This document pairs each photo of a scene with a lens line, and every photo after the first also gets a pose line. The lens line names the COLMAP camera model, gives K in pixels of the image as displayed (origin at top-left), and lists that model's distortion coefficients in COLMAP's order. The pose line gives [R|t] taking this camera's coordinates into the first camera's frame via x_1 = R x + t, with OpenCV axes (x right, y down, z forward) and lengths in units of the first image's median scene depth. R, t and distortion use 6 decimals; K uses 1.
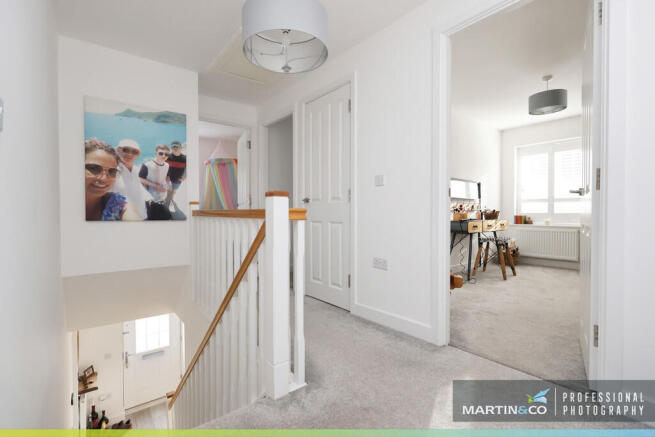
lens RADIAL K [[303.8, 0, 331.1], [0, 303.8, 216.1], [0, 0, 1]] dist [-0.007256, 0.001325]
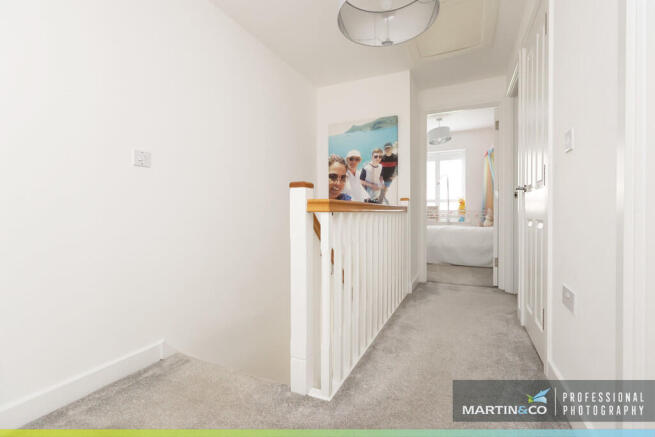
lens RADIAL K [[303.8, 0, 328.6], [0, 303.8, 217.9], [0, 0, 1]] dist [-0.007256, 0.001325]
pose [[0.431331, 0.012312, -0.902110, 0.401984], [-0.009312, 0.999914, 0.009194, 0.014135], [0.902146, 0.004435, 0.431409, 0.361162]]
